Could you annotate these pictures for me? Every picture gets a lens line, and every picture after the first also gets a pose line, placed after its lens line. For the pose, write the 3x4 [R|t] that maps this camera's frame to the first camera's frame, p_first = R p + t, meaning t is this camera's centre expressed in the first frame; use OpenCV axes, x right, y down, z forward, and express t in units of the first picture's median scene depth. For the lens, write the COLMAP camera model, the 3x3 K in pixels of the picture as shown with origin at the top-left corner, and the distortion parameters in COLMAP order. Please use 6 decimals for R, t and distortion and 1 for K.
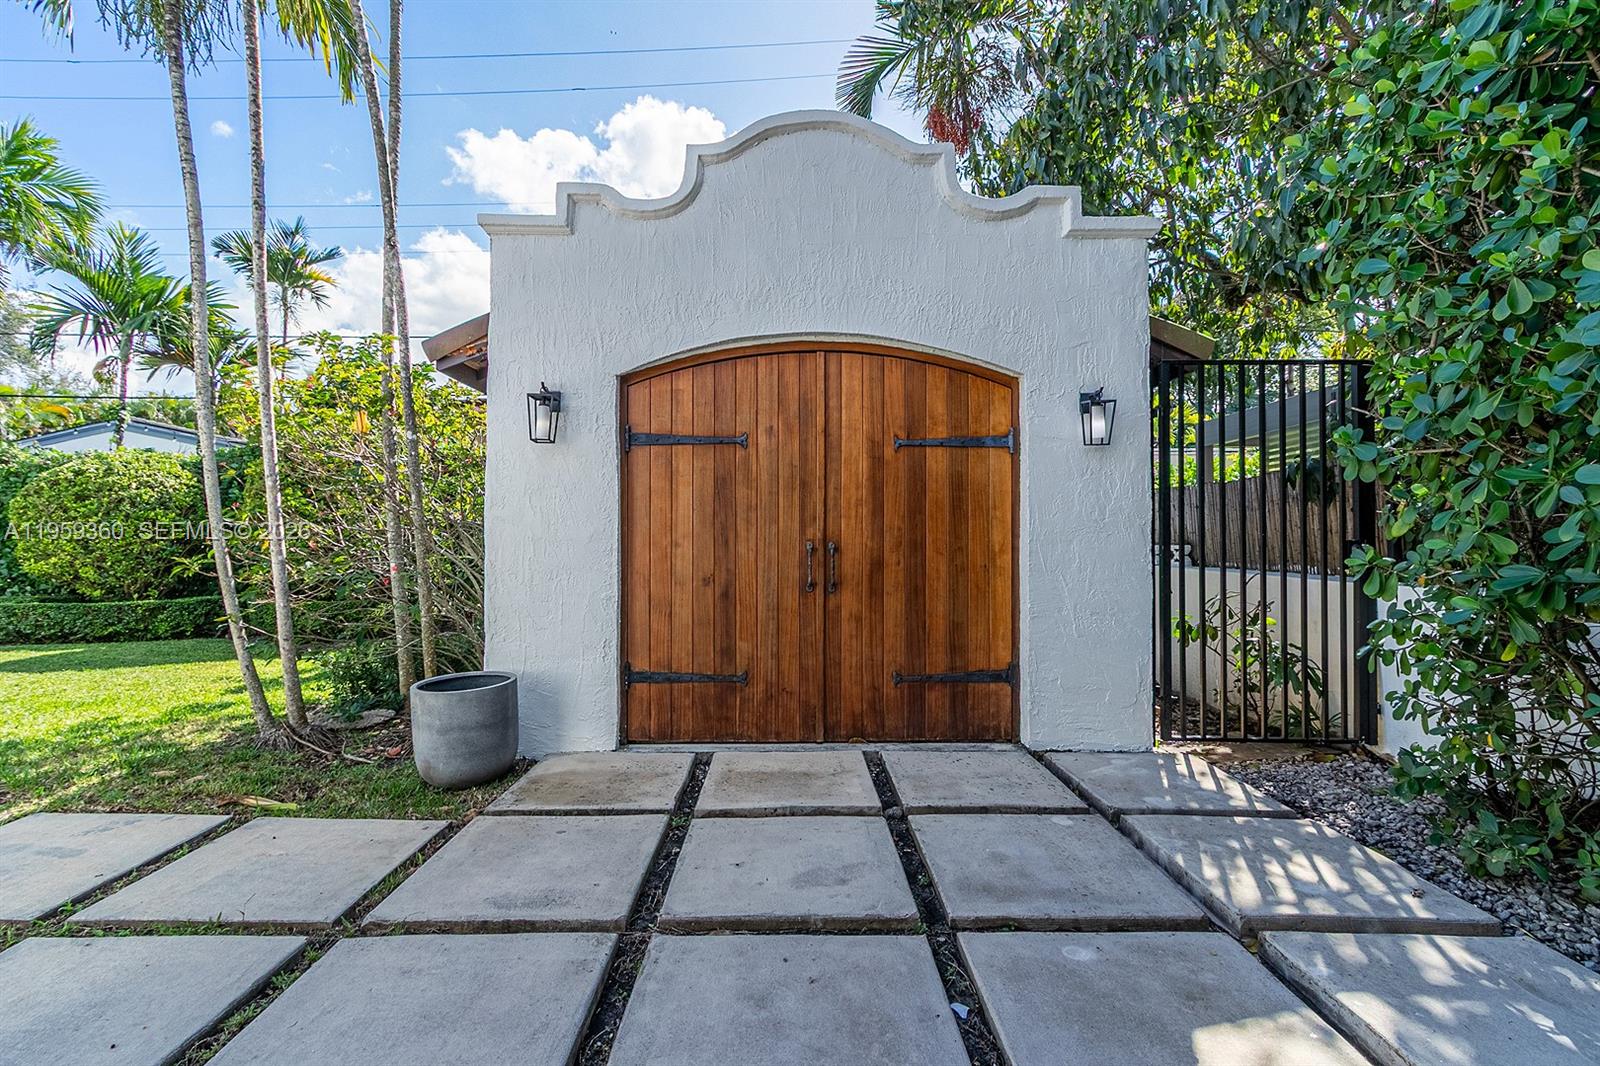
lens RADIAL K [[724.4, 0, 798.0], [0, 724.4, 538.7], [0, 0, 1]] dist [-0.000603, -0.000075]
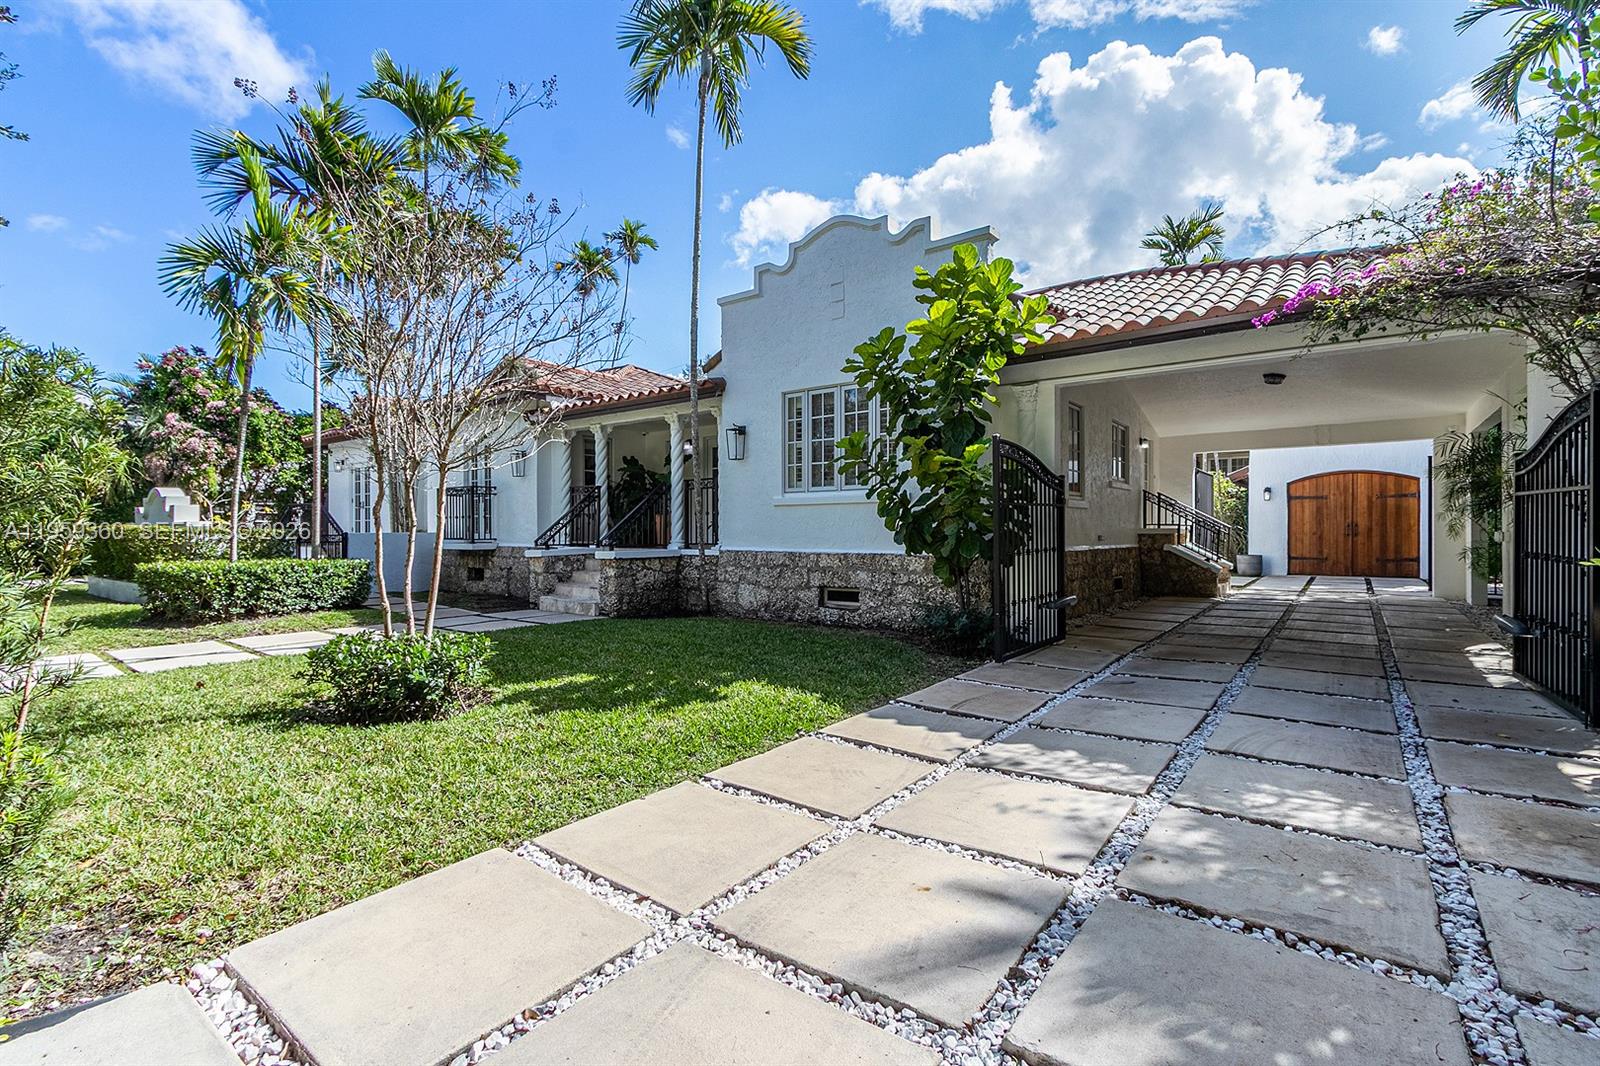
lens RADIAL K [[724.4, 0, 794.9], [0, 724.4, 531.9], [0, 0, 1]] dist [-0.000603, -0.000075]
pose [[0.804288, -0.002981, -0.594232, -0.057114], [0.009481, 0.999925, 0.007816, -0.008126], [0.594164, -0.011920, 0.804256, -3.757035]]
